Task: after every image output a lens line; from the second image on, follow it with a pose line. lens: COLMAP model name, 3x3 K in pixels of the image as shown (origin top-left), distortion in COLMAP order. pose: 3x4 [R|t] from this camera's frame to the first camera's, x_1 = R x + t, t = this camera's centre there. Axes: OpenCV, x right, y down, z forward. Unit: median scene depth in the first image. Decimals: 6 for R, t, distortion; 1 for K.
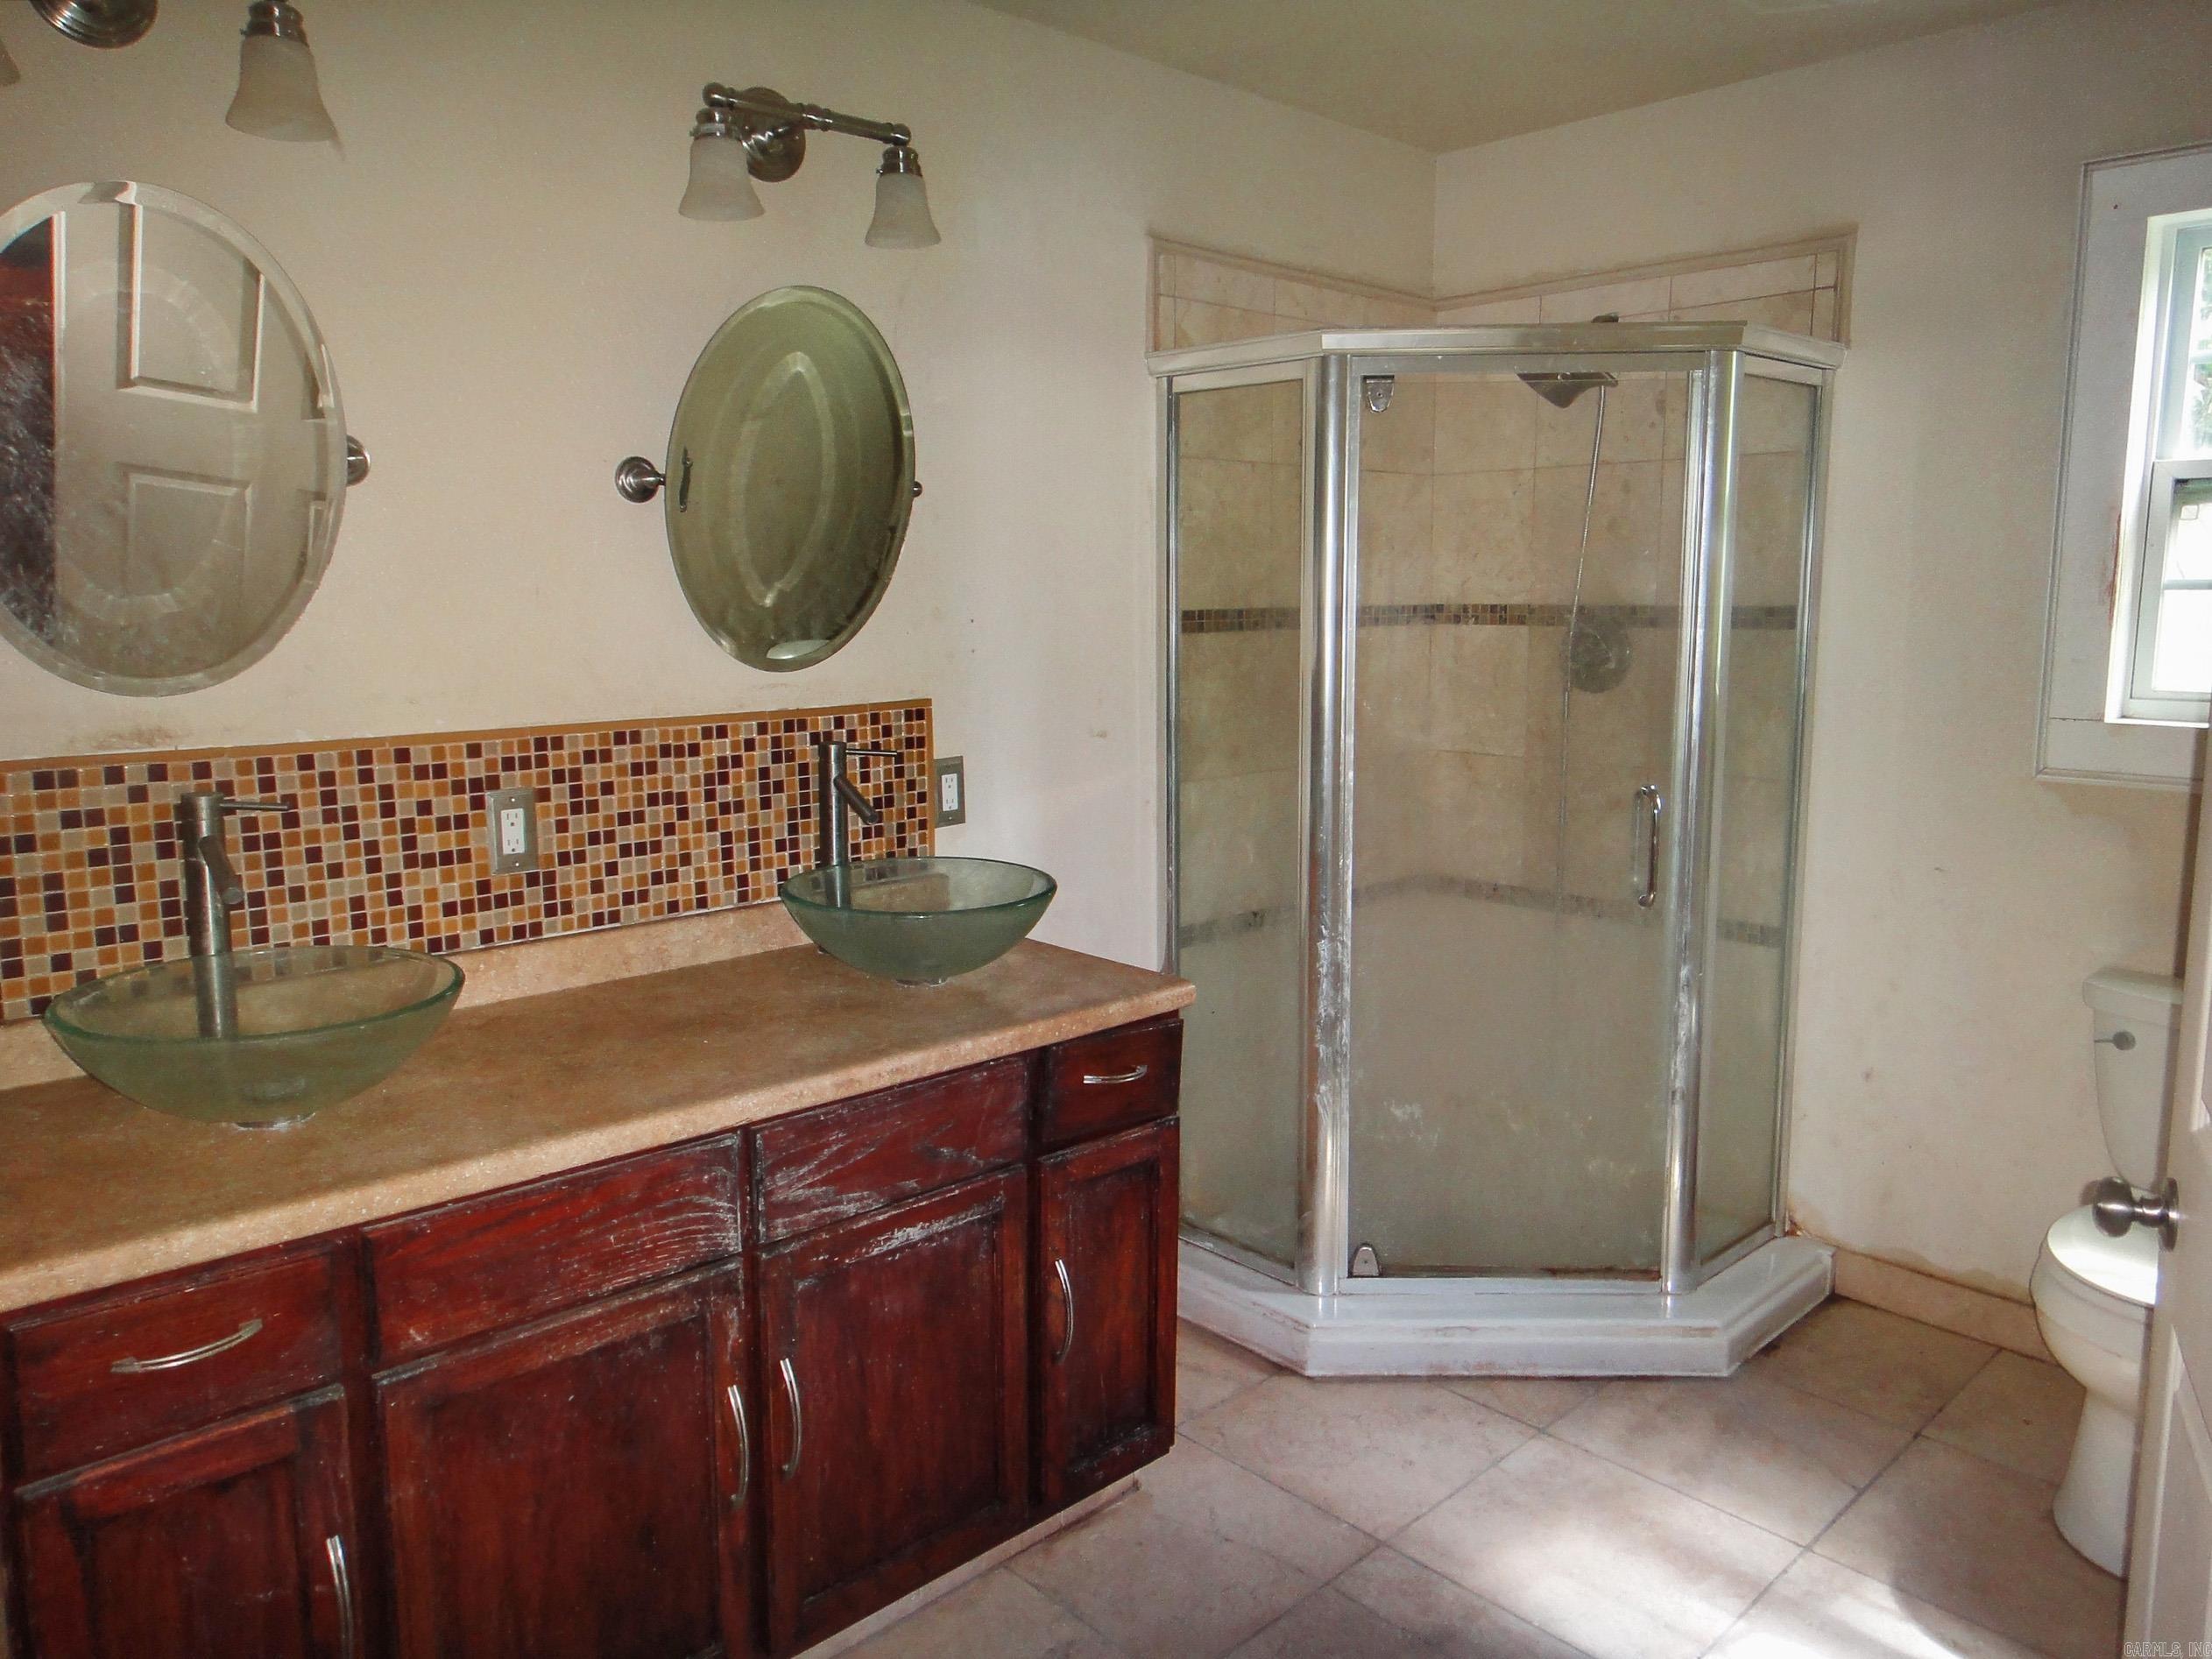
lens RADIAL K [[1587.2, 0, 1097.9], [0, 1587.2, 839.3], [0, 0, 1]] dist [0.001462, 0.016546]
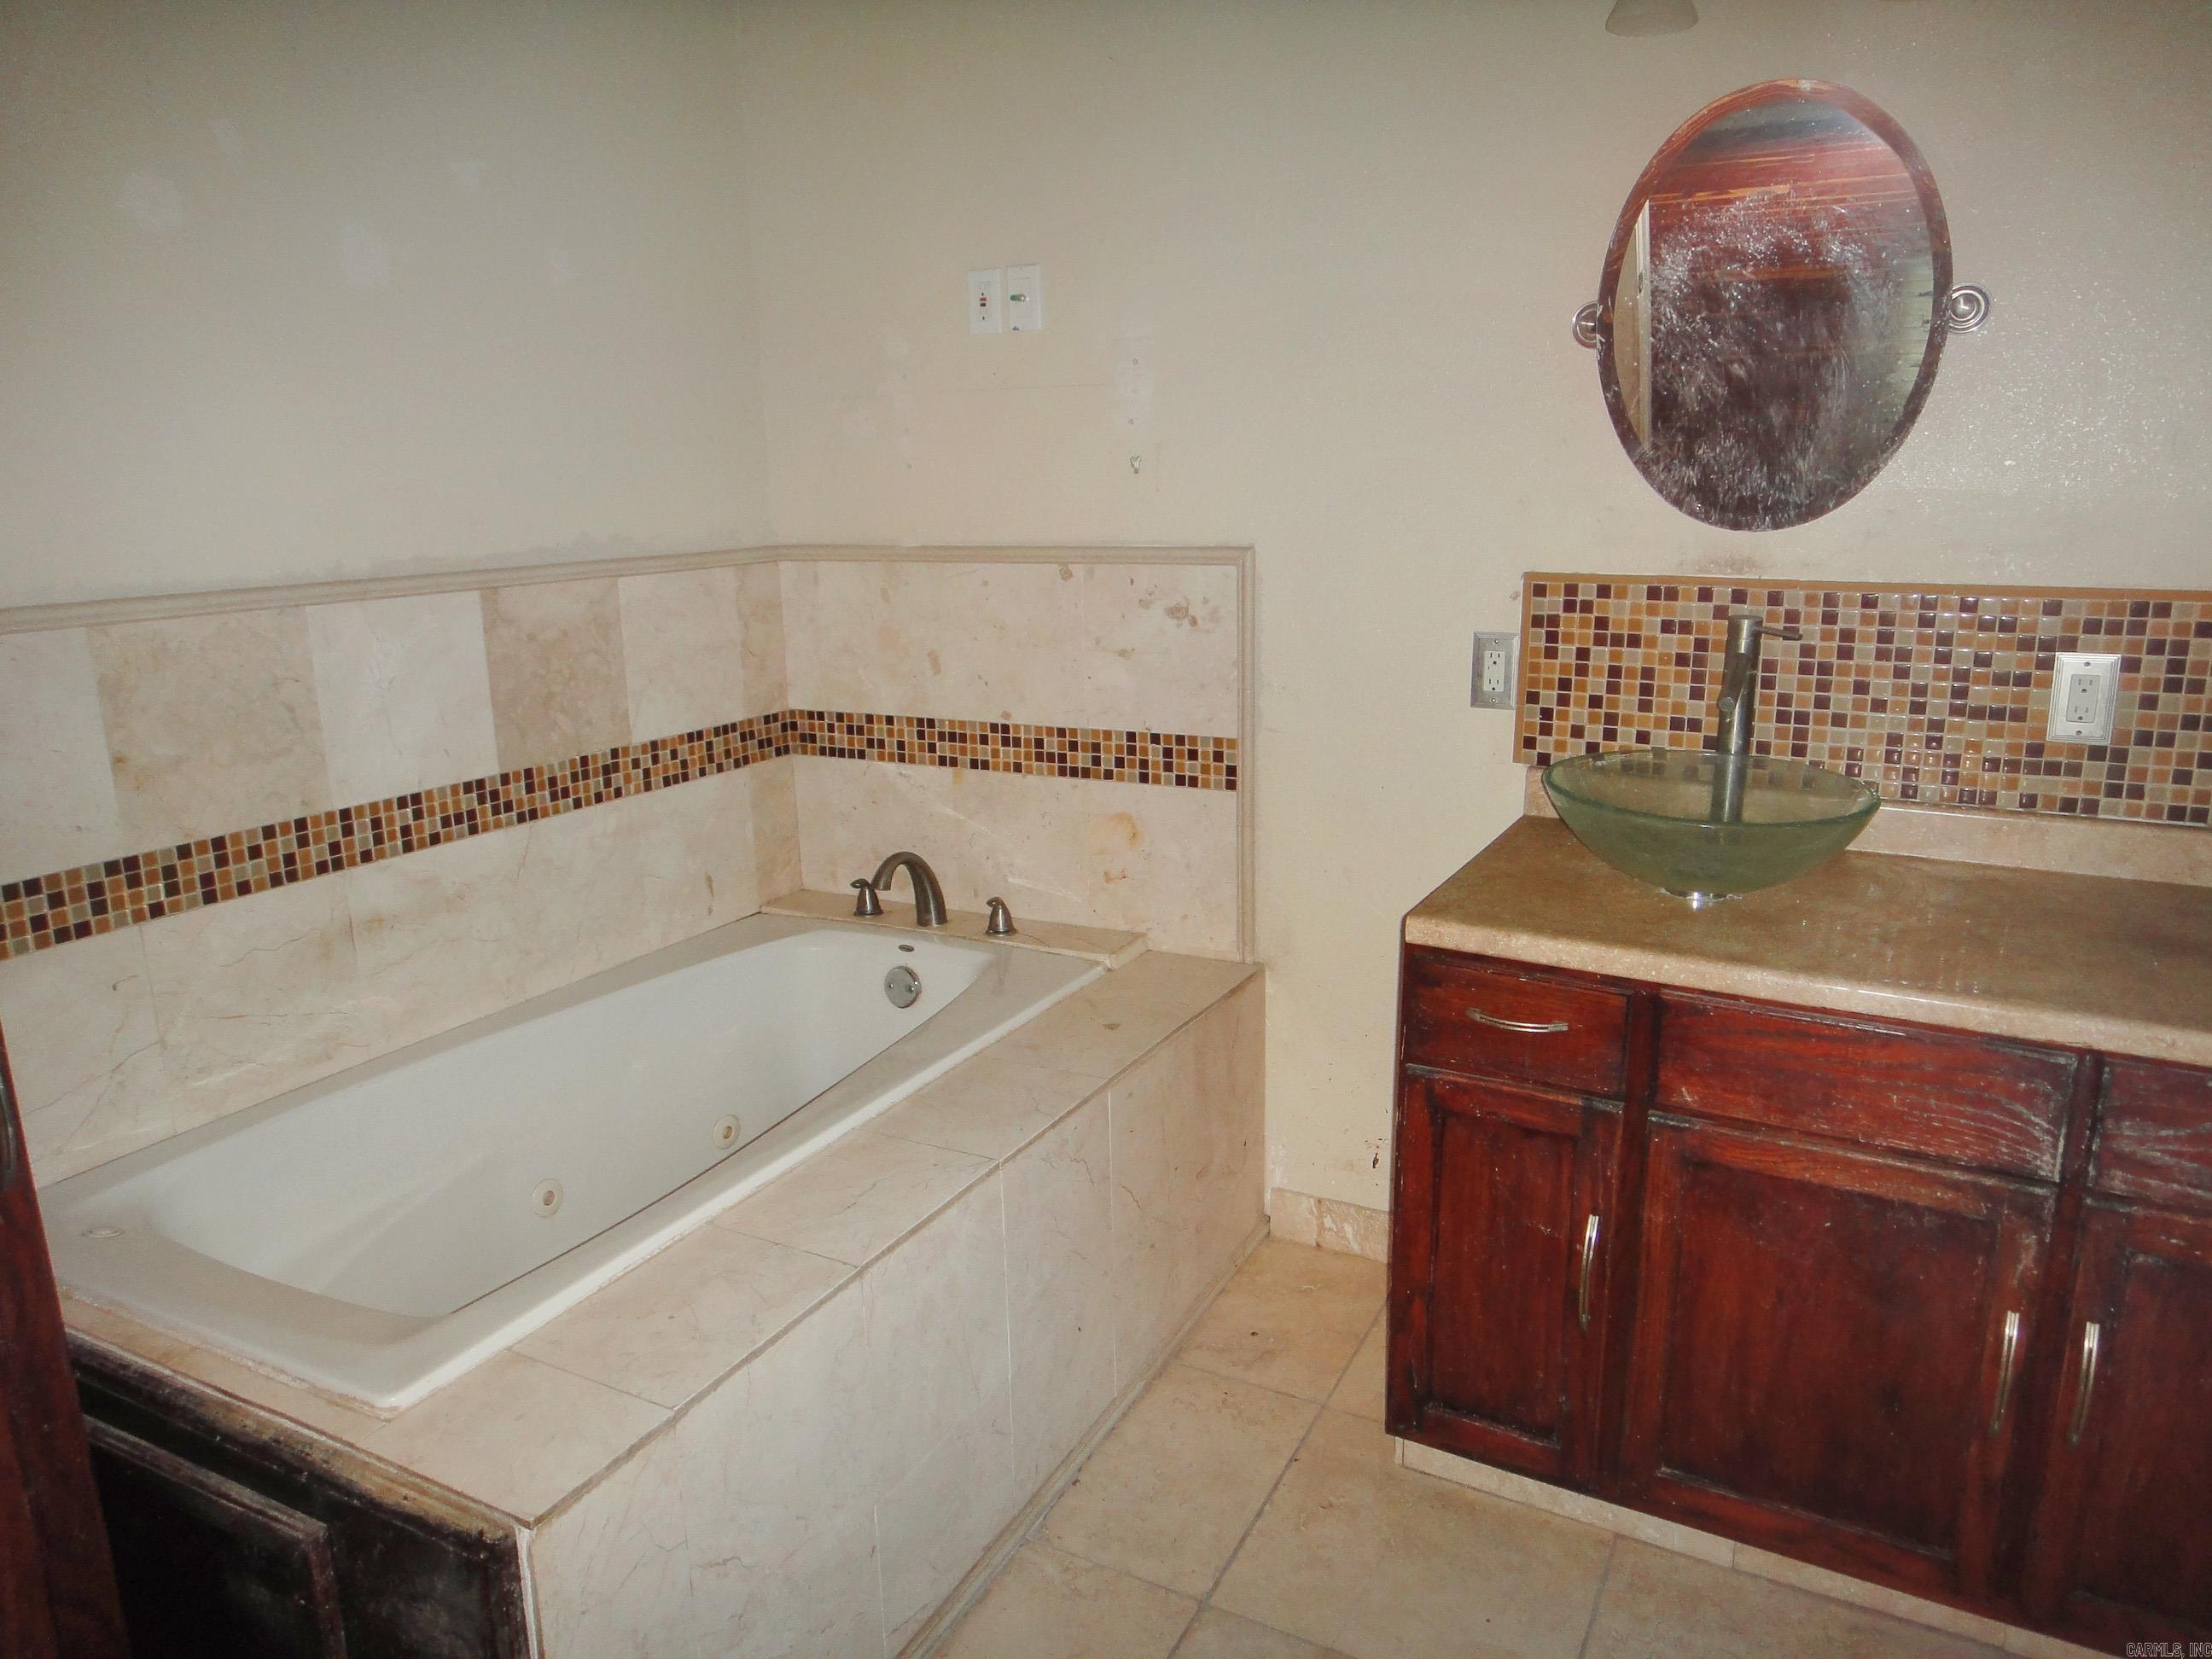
lens RADIAL K [[1587.3, 0, 1091.8], [0, 1587.3, 823.2], [0, 0, 1]] dist [0.001462, 0.016546]
pose [[0.309876, 0.228391, -0.922938, 0.399057], [-0.140143, 0.971089, 0.193254, -0.039360], [0.940392, 0.069458, 0.332925, 0.159065]]
